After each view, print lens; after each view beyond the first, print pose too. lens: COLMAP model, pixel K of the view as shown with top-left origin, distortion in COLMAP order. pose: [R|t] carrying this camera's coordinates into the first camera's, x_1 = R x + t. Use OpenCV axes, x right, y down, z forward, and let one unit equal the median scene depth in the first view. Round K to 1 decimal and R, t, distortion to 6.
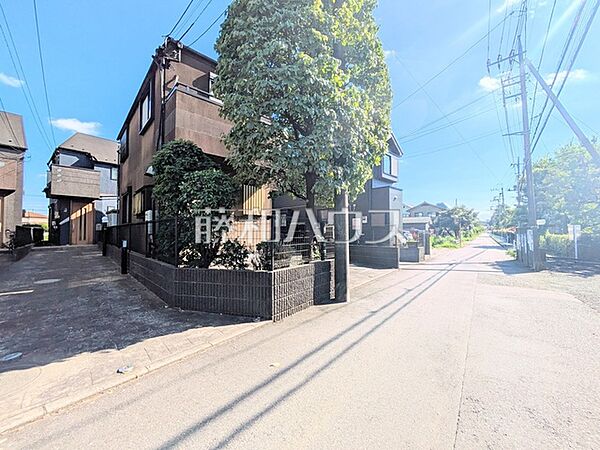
lens RADIAL K [[240.3, 0, 301.2], [0, 240.3, 226.2], [0, 0, 1]] dist [0.001724, -0.000006]
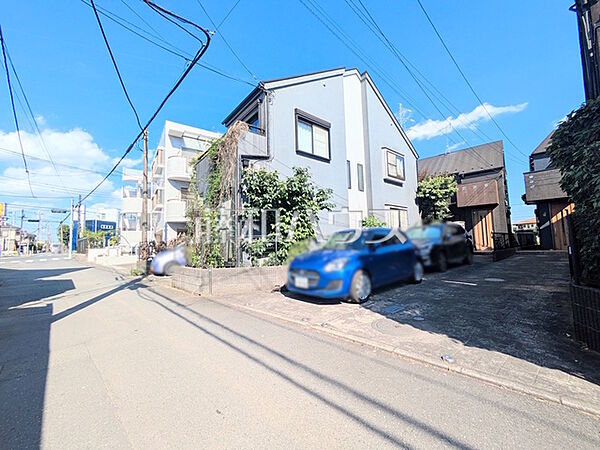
lens RADIAL K [[240.3, 0, 299.4], [0, 240.3, 224.9], [0, 0, 1]] dist [0.001724, -0.000006]
pose [[-0.104590, -0.069326, -0.992096, 0.391535], [0.048506, 0.996025, -0.074714, 0.006371], [0.993332, -0.055937, -0.100812, 0.331513]]
